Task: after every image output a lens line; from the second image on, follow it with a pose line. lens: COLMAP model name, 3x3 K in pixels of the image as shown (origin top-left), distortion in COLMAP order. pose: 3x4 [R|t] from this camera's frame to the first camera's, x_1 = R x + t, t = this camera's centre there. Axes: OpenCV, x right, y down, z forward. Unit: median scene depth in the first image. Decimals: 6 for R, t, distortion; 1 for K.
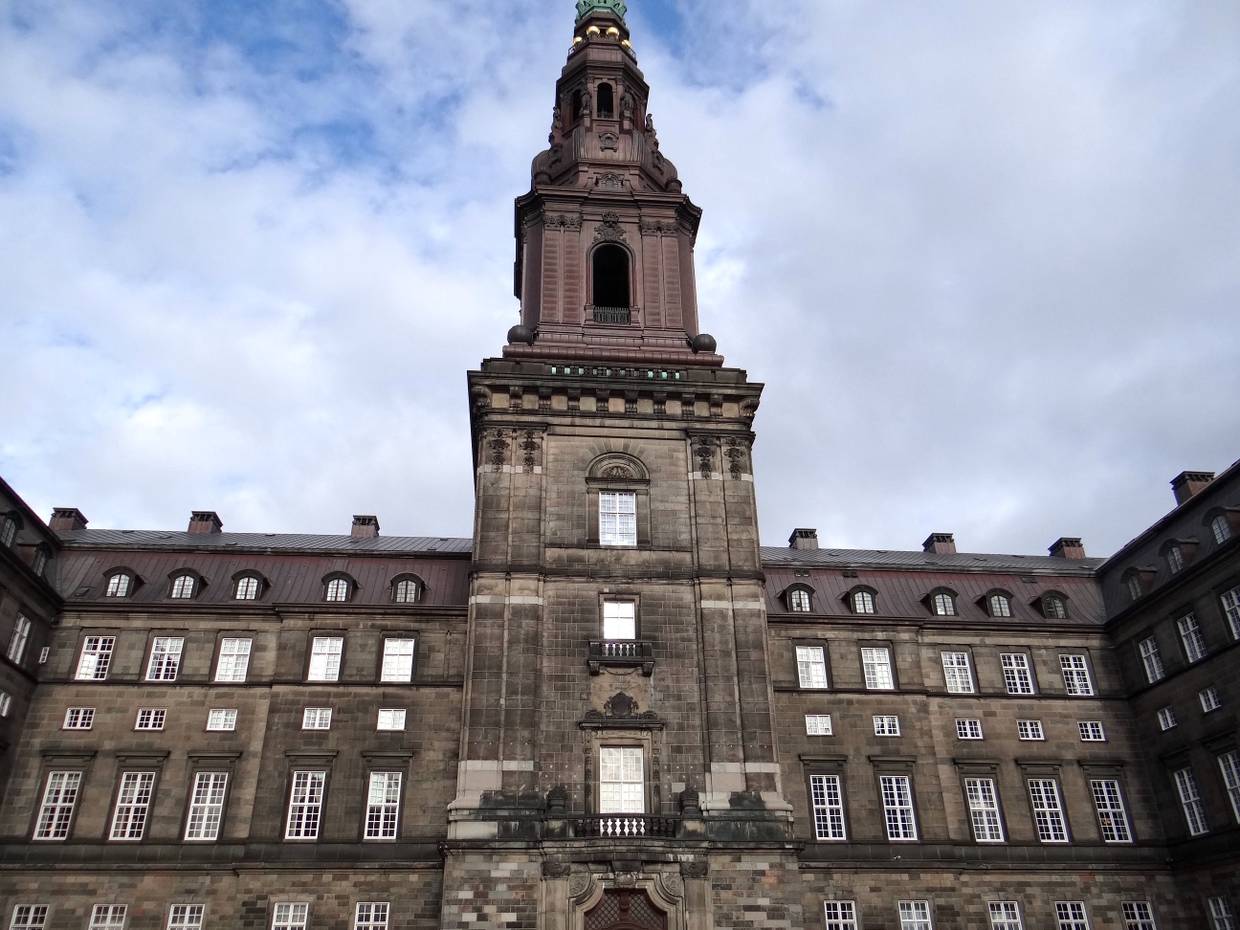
lens RADIAL K [[958.6, 0, 620.0], [0, 958.6, 465.0], [0, 0, 1]] dist [-0.001797, -0.000066]
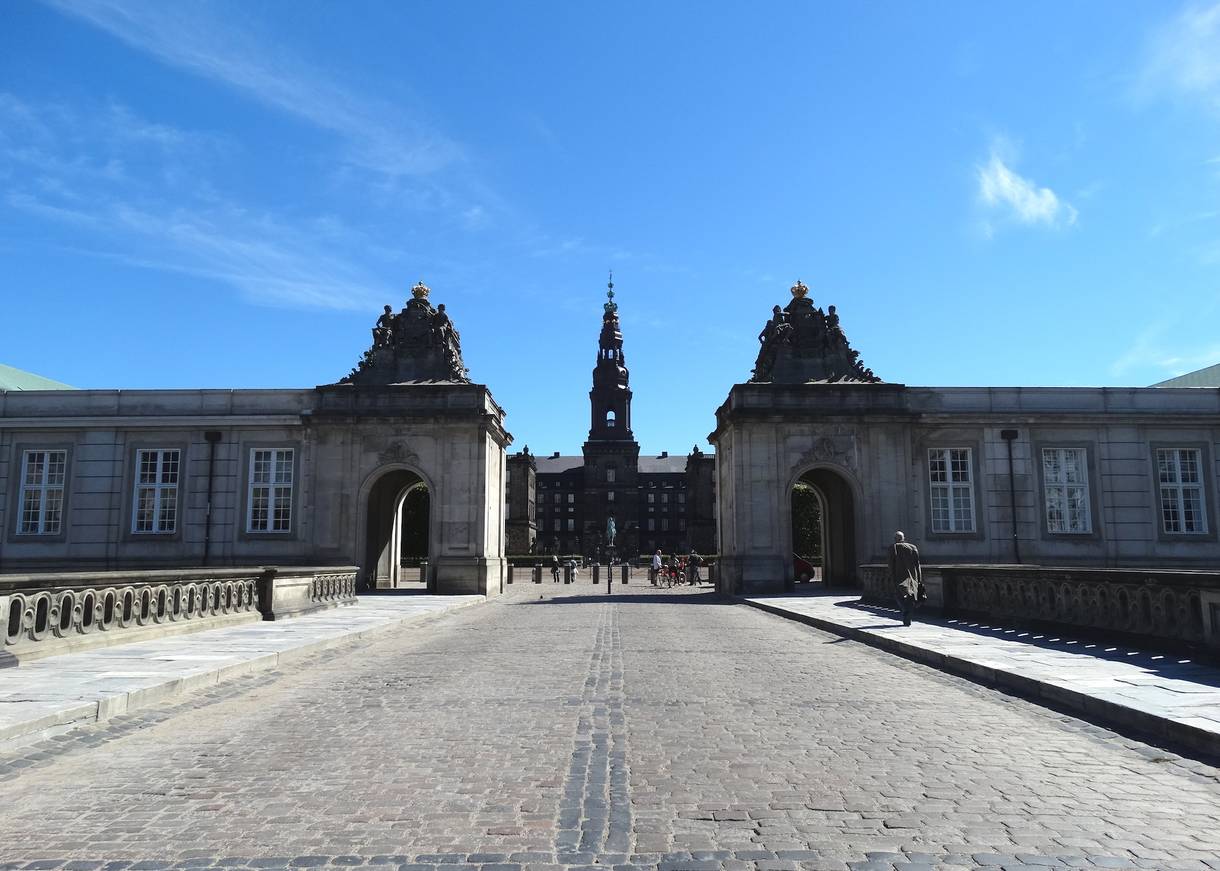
lens RADIAL K [[939.1, 0, 610.0], [0, 939.1, 435.5], [0, 0, 1]] dist [-0.001627, -0.000856]
pose [[0.992693, -0.004668, -0.120573, 0.623951], [0.048191, 0.931435, 0.360702, -2.038807], [0.110622, -0.363877, 0.924855, -3.748168]]
